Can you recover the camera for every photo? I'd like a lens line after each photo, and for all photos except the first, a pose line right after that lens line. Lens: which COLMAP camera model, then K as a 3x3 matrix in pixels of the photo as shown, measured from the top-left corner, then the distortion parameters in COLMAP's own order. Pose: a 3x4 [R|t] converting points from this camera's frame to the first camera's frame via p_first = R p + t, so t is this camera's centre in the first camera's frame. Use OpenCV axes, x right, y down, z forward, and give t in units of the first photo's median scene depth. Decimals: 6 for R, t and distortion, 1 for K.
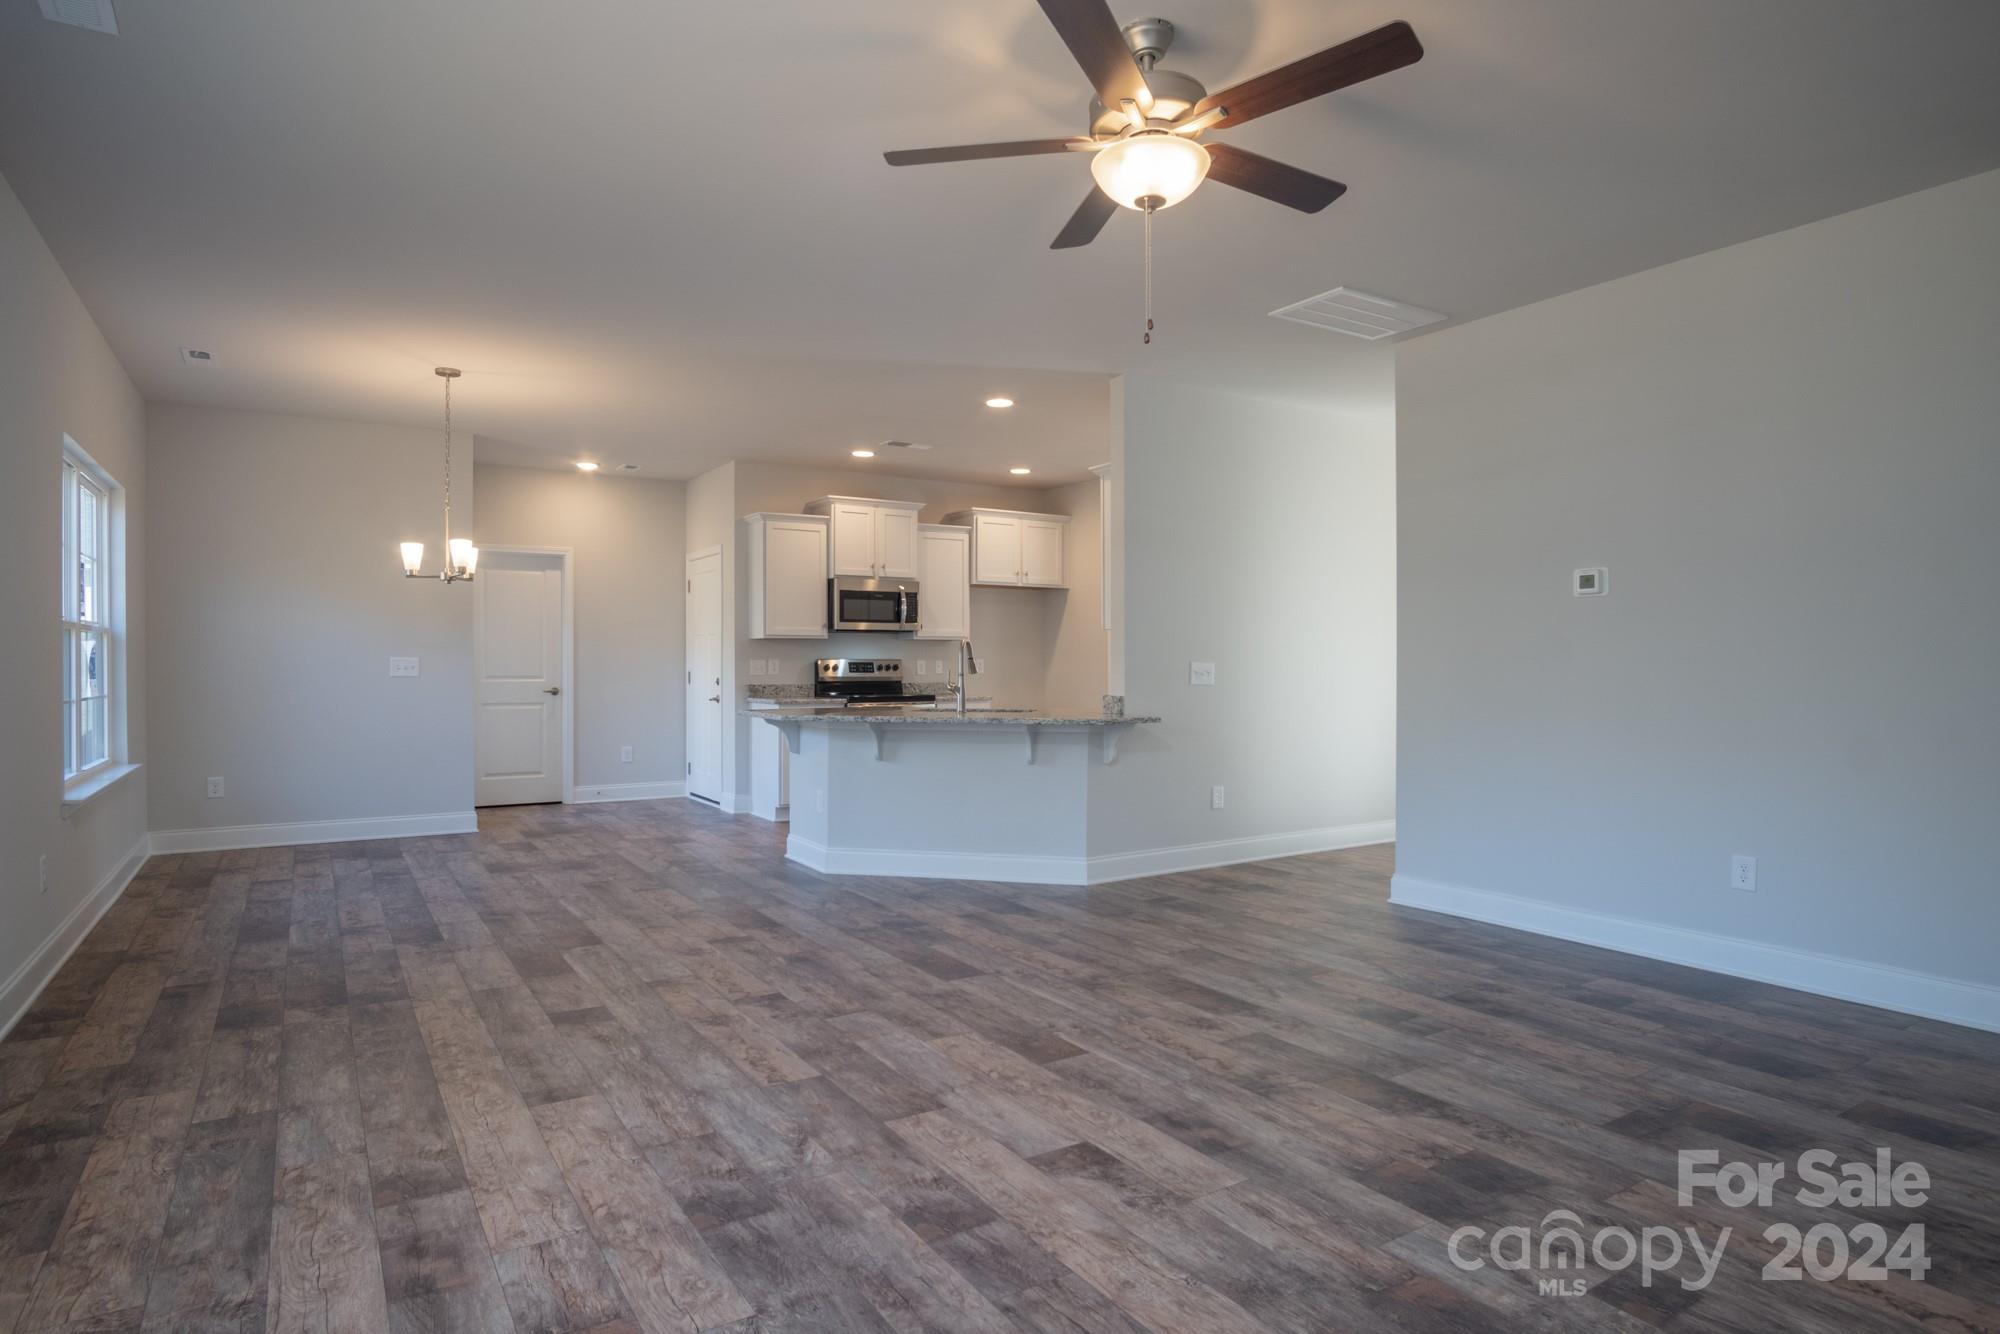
lens RADIAL K [[1066.3, 0, 987.9], [0, 1066.3, 663.0], [0, 0, 1]] dist [0.002820, 0.000607]
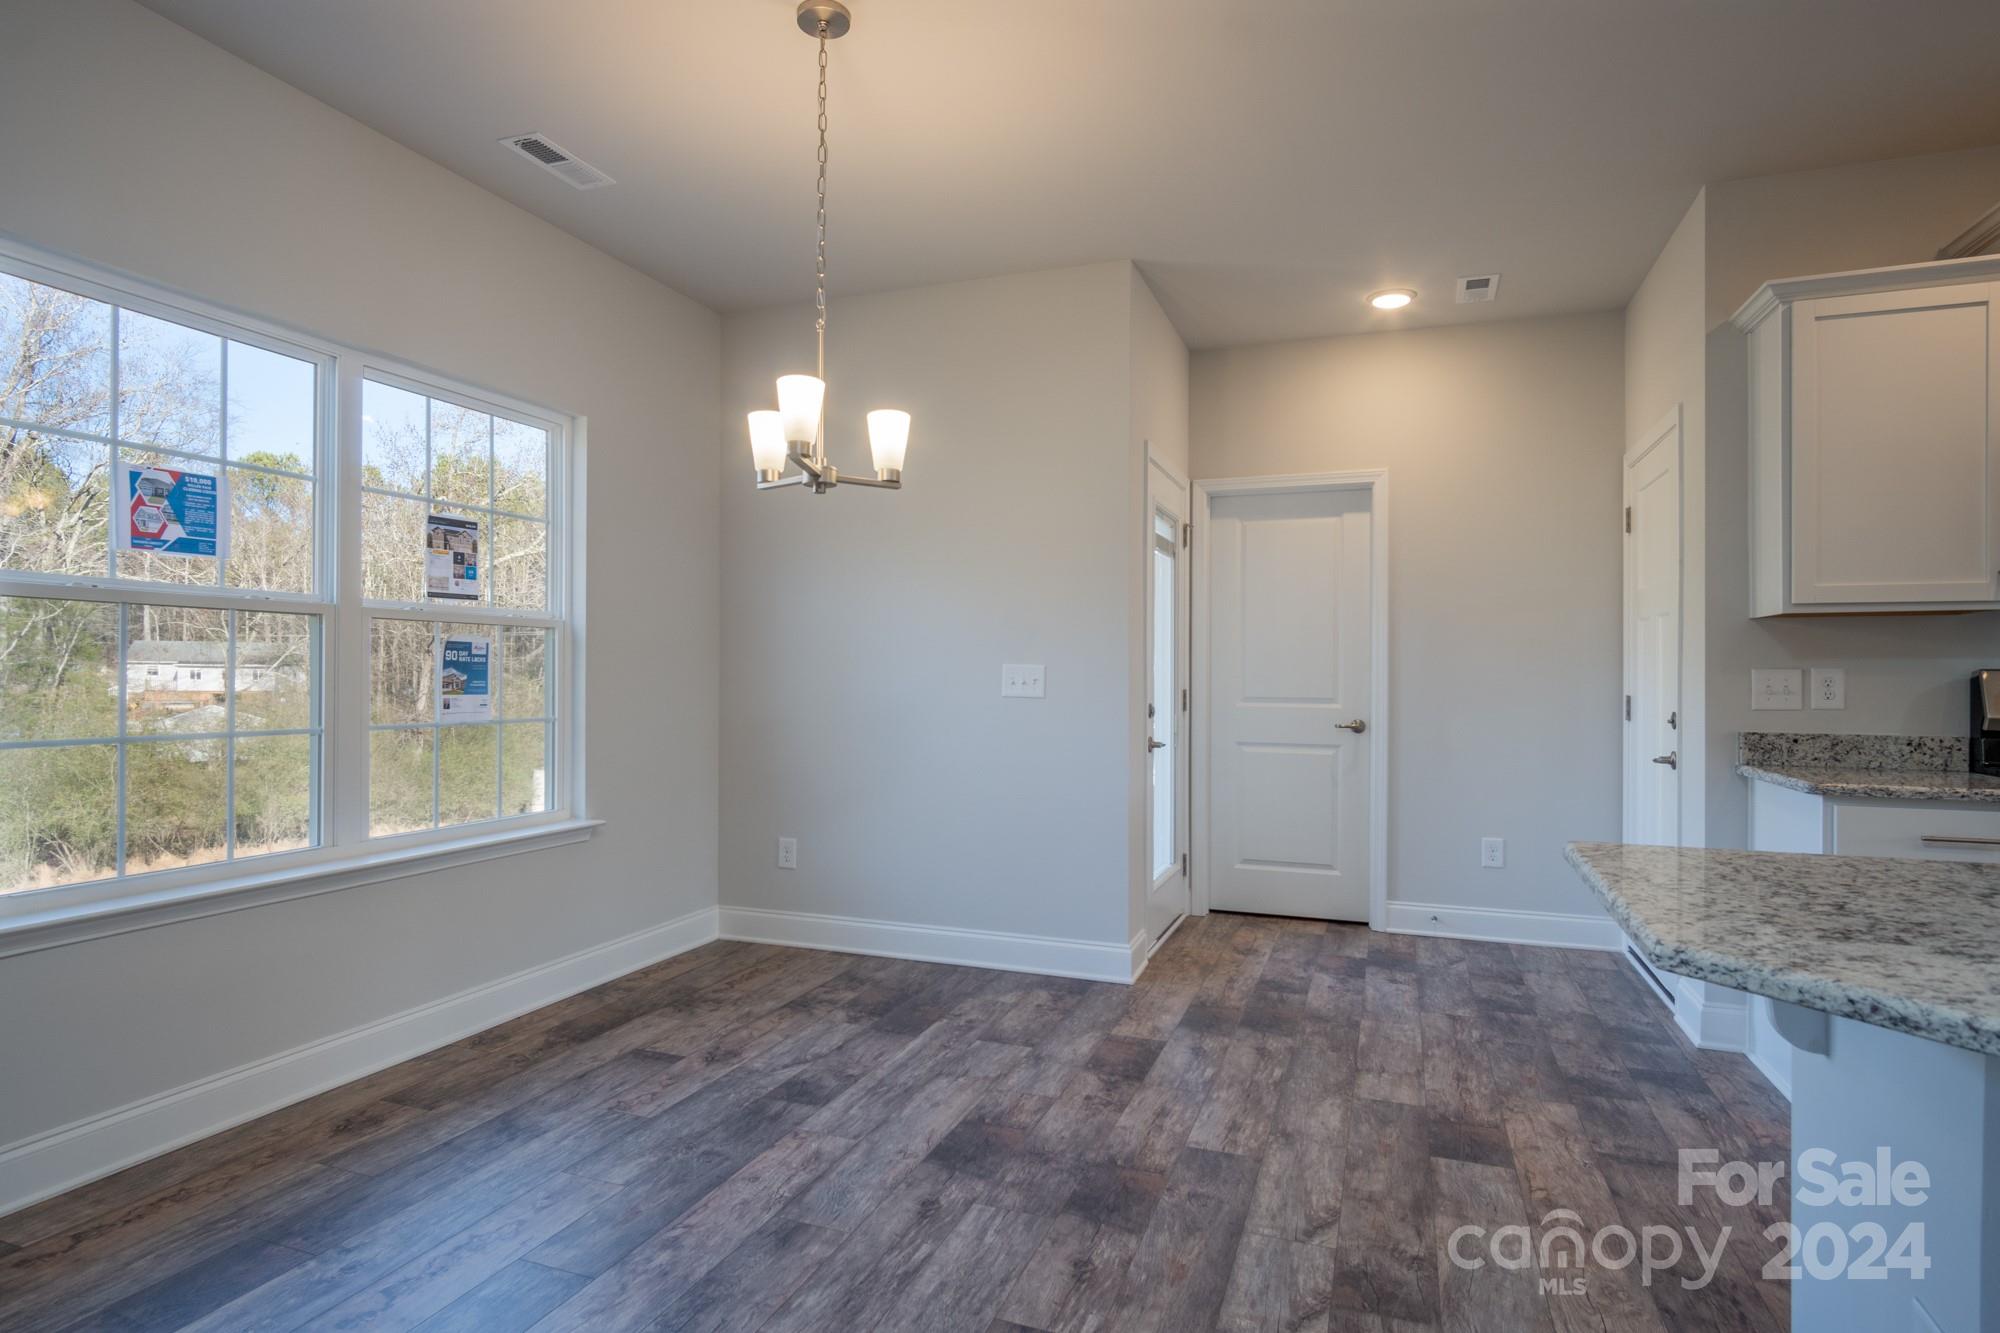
lens RADIAL K [[1066.3, 0, 987.9], [0, 1066.3, 662.5], [0, 0, 1]] dist [0.002820, 0.000607]
pose [[0.591060, -0.004410, -0.806615, -0.066871], [-0.004435, 0.999952, -0.008717, -0.000979], [0.806615, 0.008730, 0.591012, 0.516121]]
